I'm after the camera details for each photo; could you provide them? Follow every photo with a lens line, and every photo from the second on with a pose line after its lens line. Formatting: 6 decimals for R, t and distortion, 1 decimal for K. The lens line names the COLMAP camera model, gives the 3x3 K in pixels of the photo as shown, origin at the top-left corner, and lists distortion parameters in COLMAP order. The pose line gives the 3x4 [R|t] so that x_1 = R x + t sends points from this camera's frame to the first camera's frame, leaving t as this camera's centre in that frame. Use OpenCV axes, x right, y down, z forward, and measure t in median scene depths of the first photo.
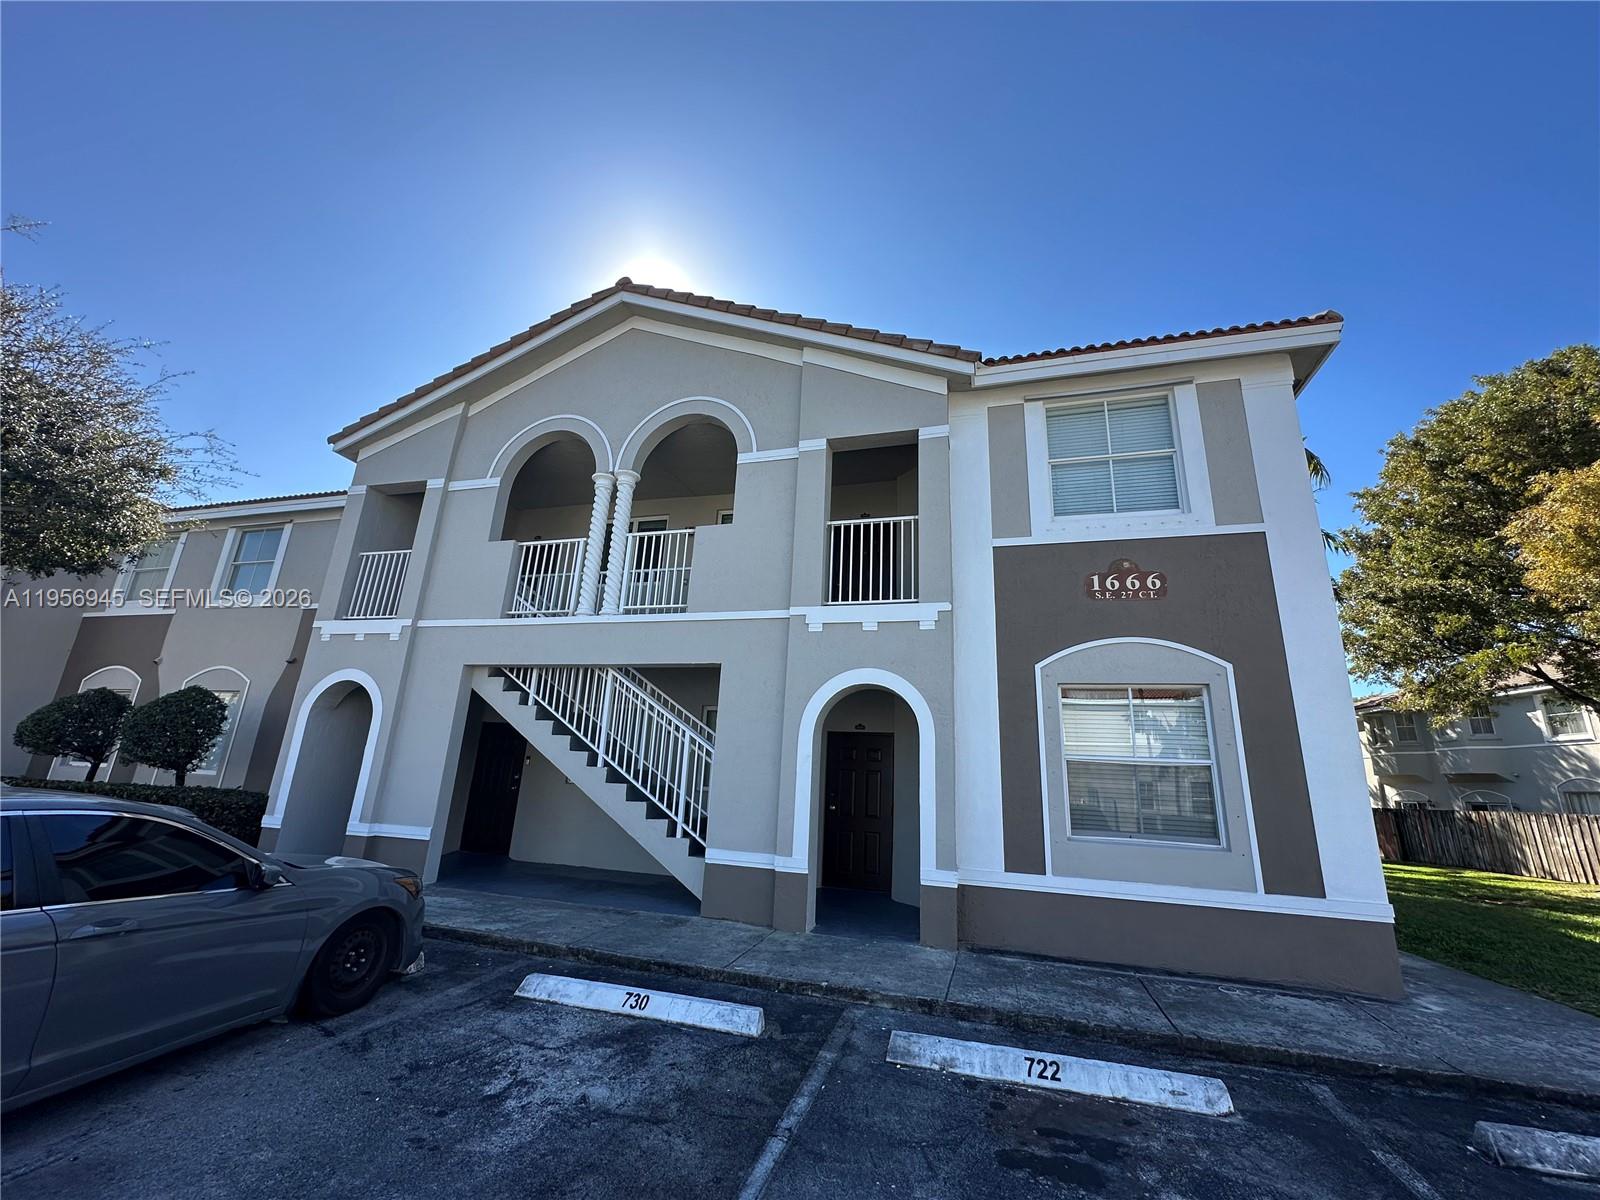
lens RADIAL K [[639.3, 0, 800.1], [0, 639.3, 601.9], [0, 0, 1]] dist [-0.002019, 0.000587]
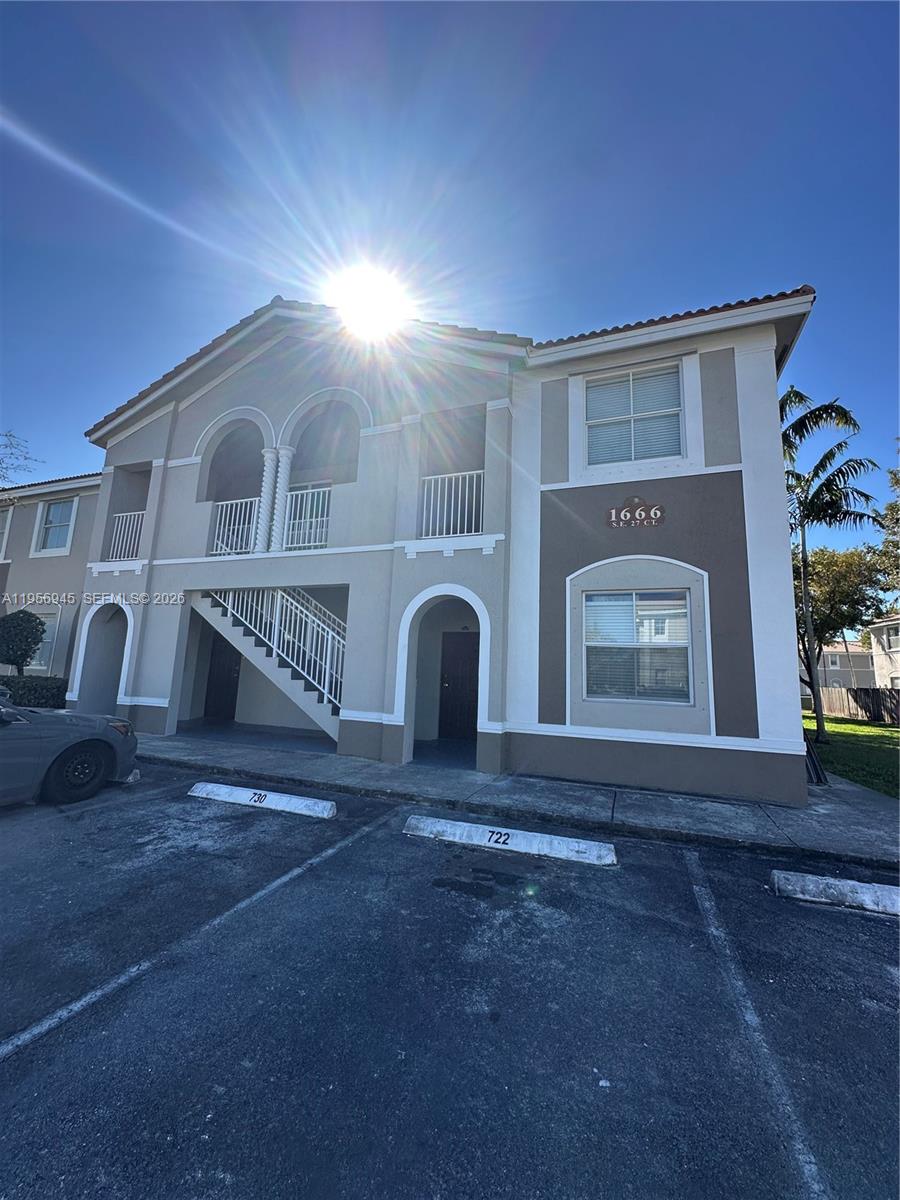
lens RADIAL K [[479.5, 0, 450.0], [0, 479.5, 600.0], [0, 0, 1]] dist [-0.002019, 0.000587]
pose [[0.996697, -0.022514, -0.078024, 0.200262], [0.031162, 0.993281, 0.111457, 0.024153], [0.074991, -0.113521, 0.990701, -0.036586]]
